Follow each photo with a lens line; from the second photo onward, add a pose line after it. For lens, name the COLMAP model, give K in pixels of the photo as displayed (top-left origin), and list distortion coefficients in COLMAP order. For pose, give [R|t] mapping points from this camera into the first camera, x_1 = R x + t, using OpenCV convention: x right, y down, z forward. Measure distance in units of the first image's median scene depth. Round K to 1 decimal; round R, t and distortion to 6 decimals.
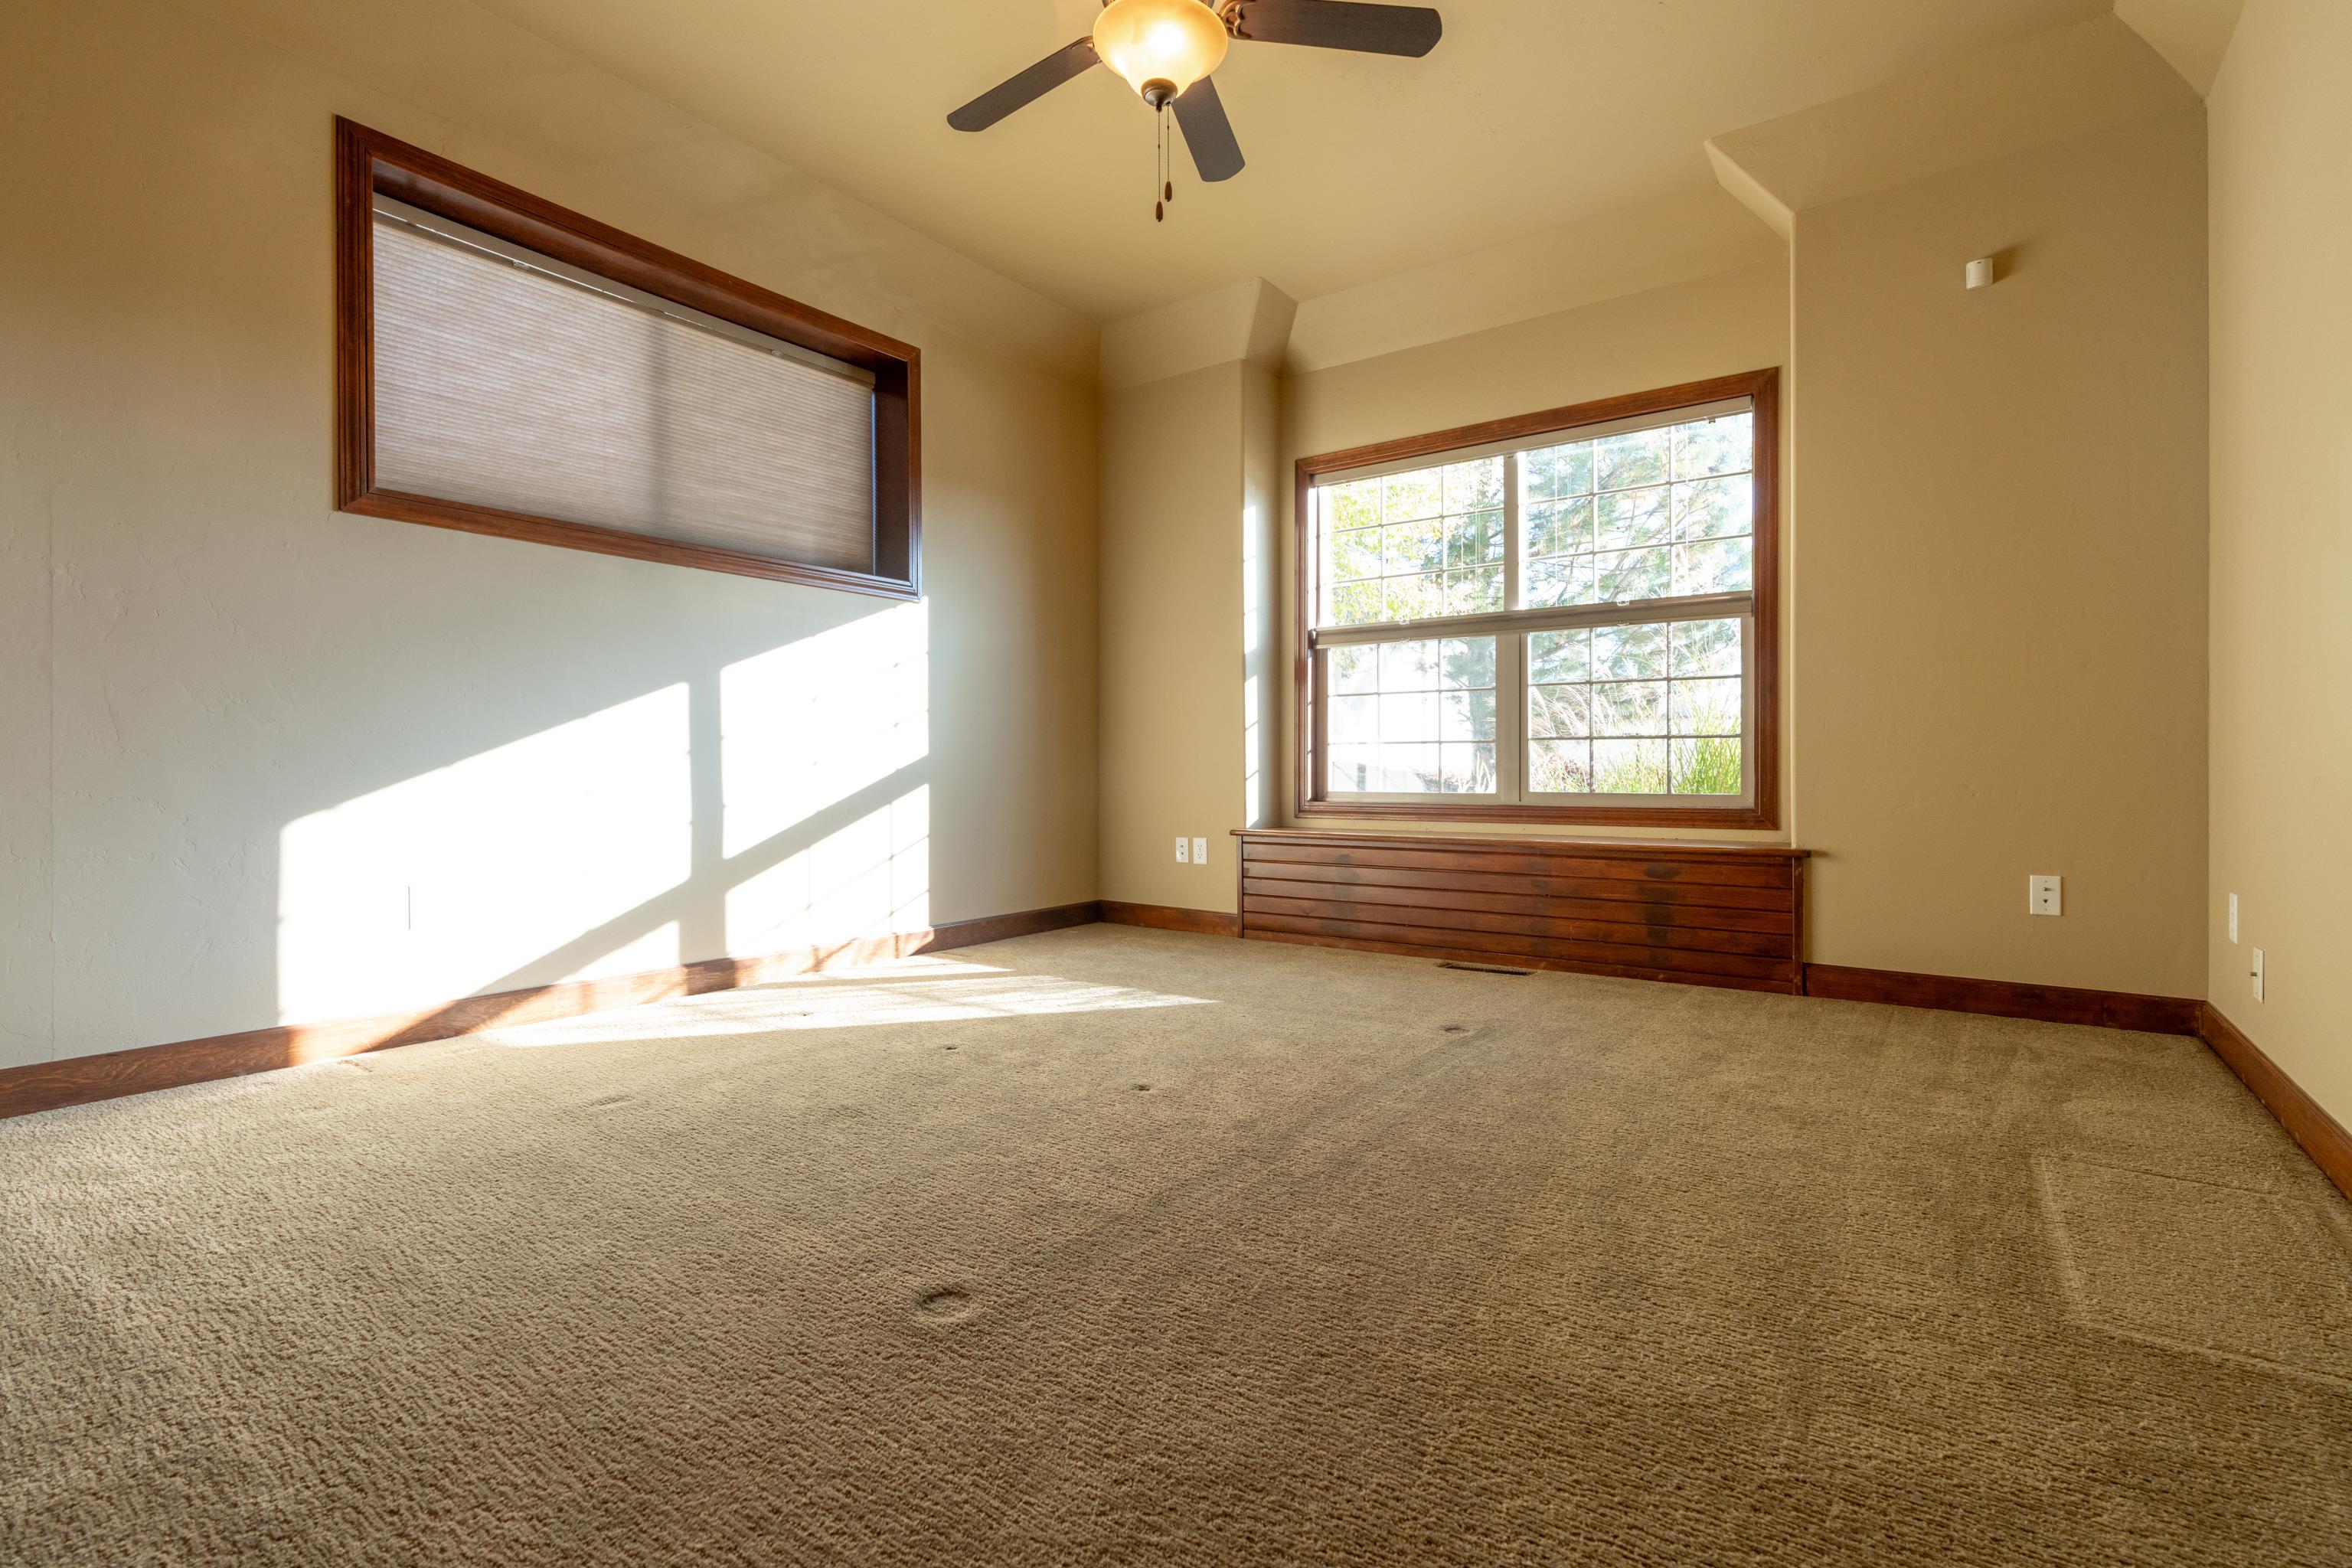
lens RADIAL K [[1083.2, 0, 1180.5], [0, 1083.2, 773.4], [0, 0, 1]] dist [-0.008030, 0.004457]
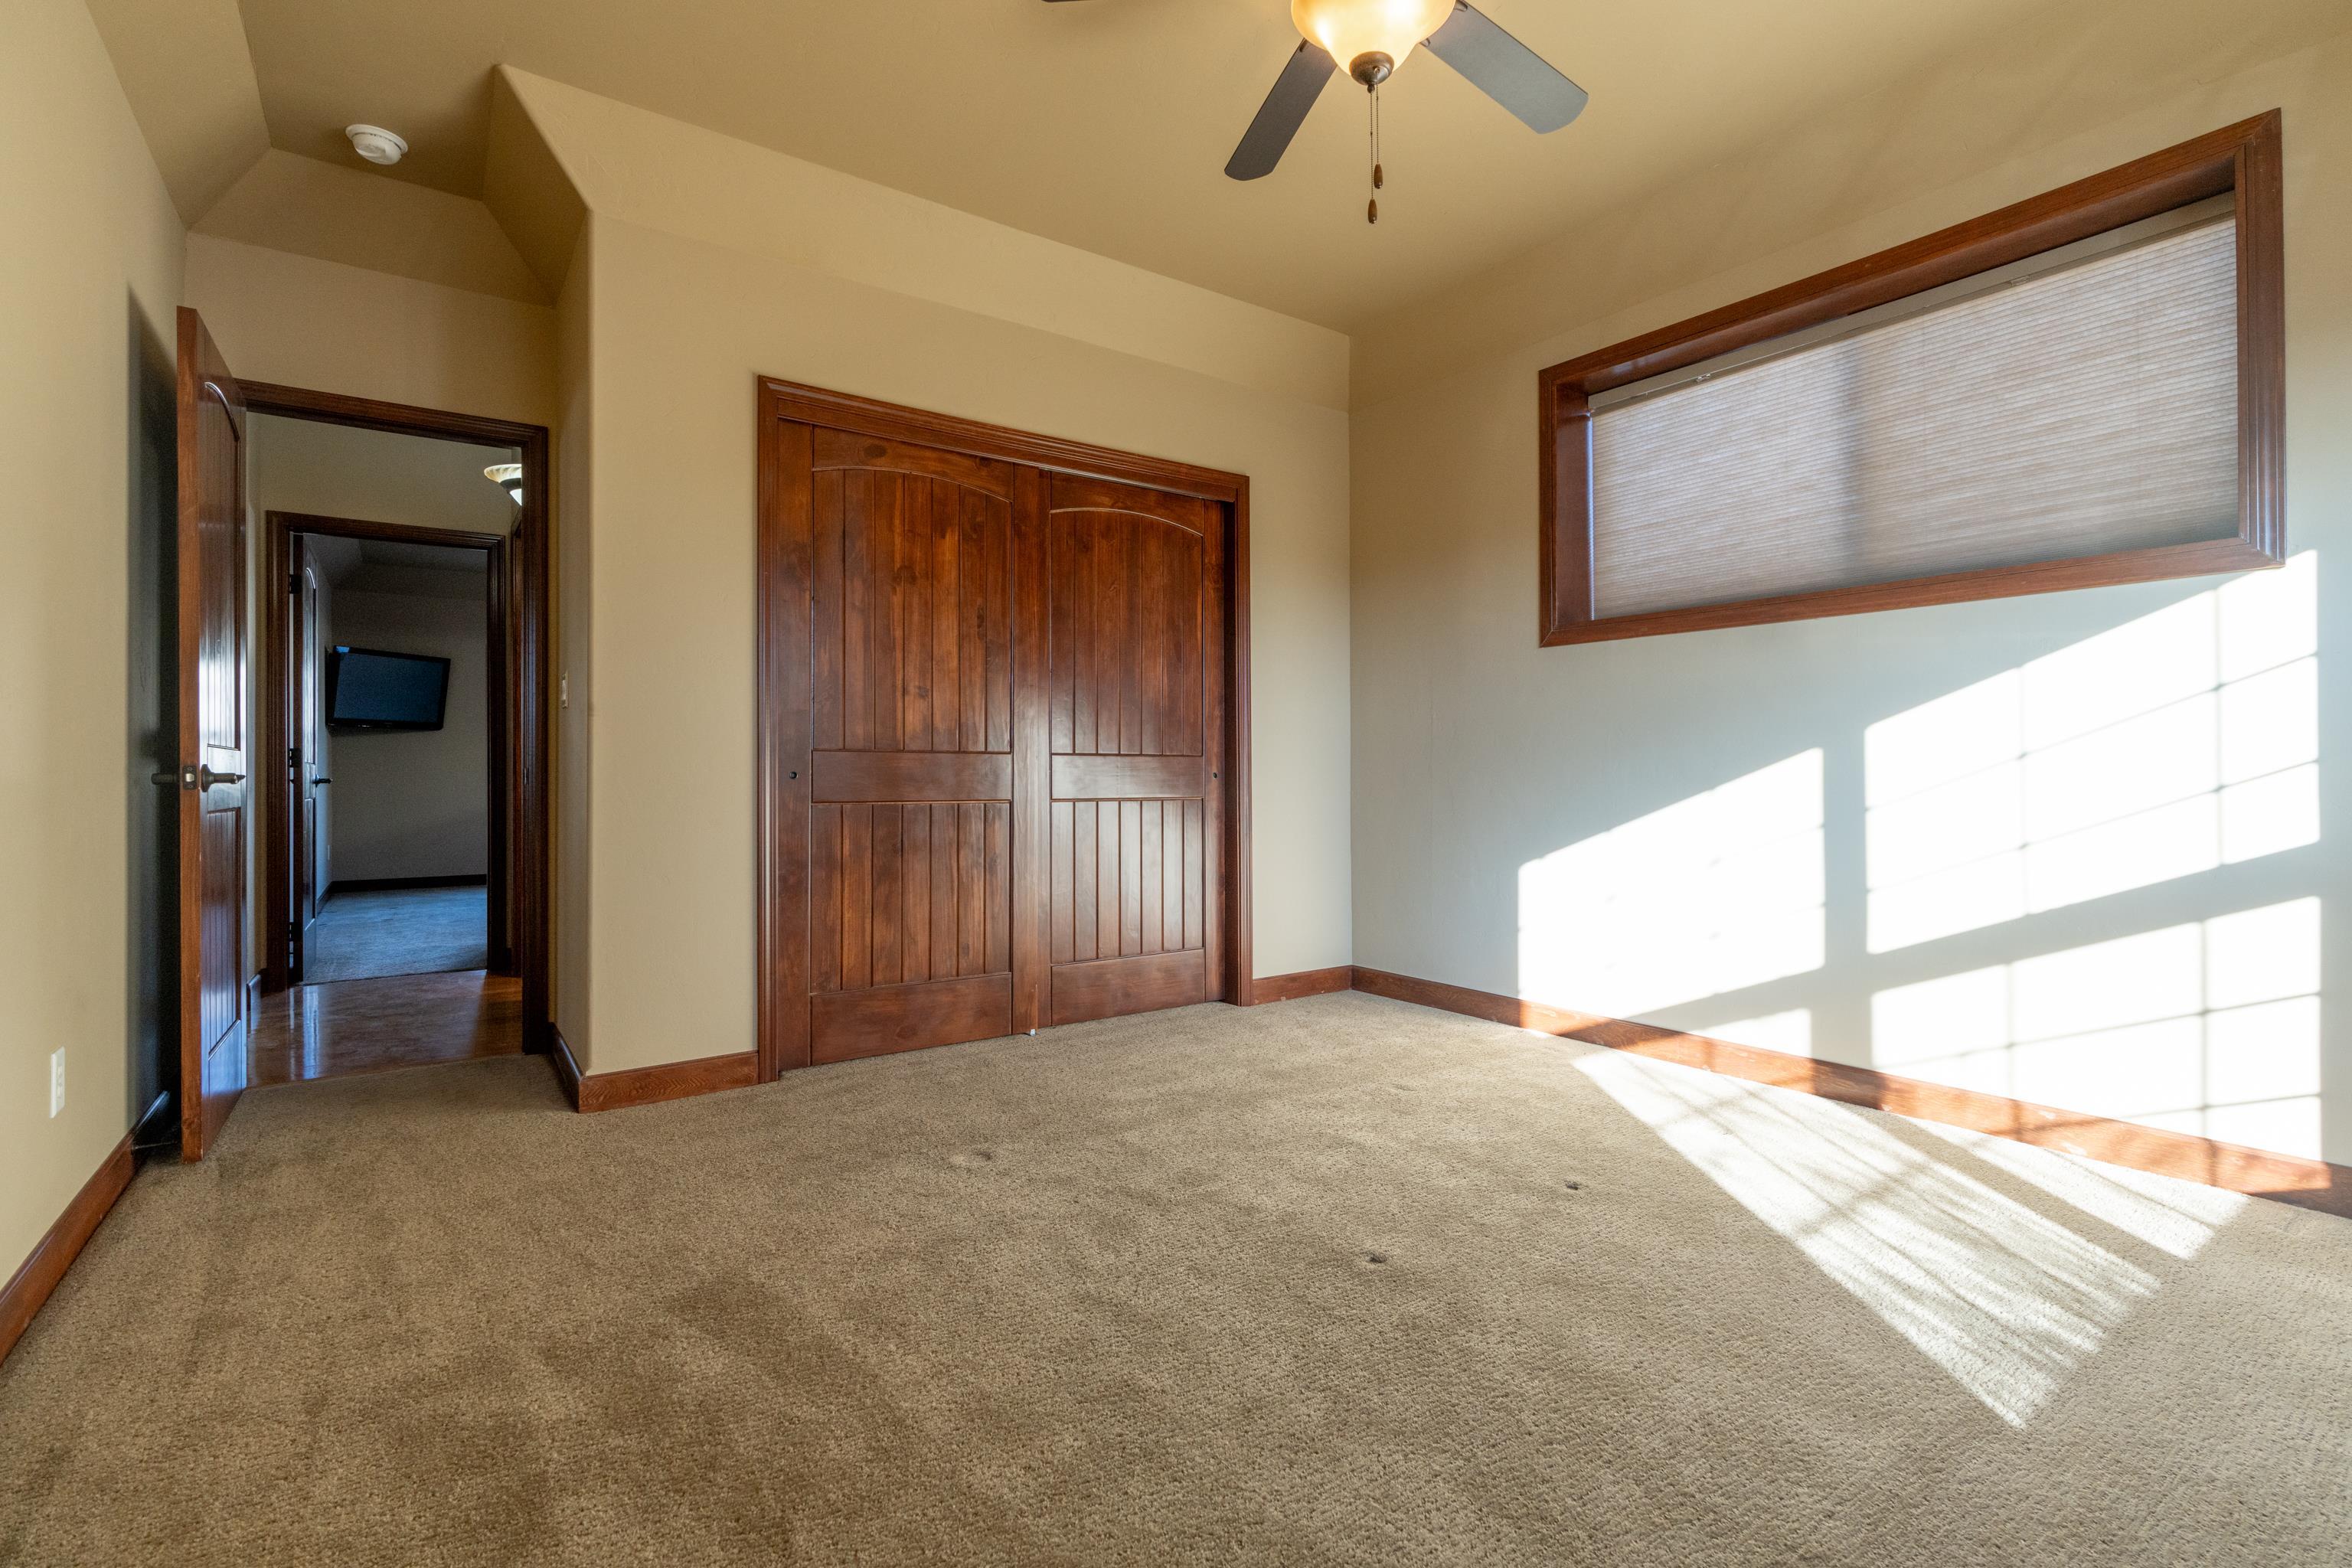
lens RADIAL K [[1083.2, 0, 1183.8], [0, 1083.2, 779.3], [0, 0, 1]] dist [-0.008030, 0.004457]
pose [[-0.317102, 0.013164, -0.948300, 0.550758], [0.002343, 0.999911, 0.013097, -0.069492], [0.948388, 0.001932, -0.317105, 0.768190]]
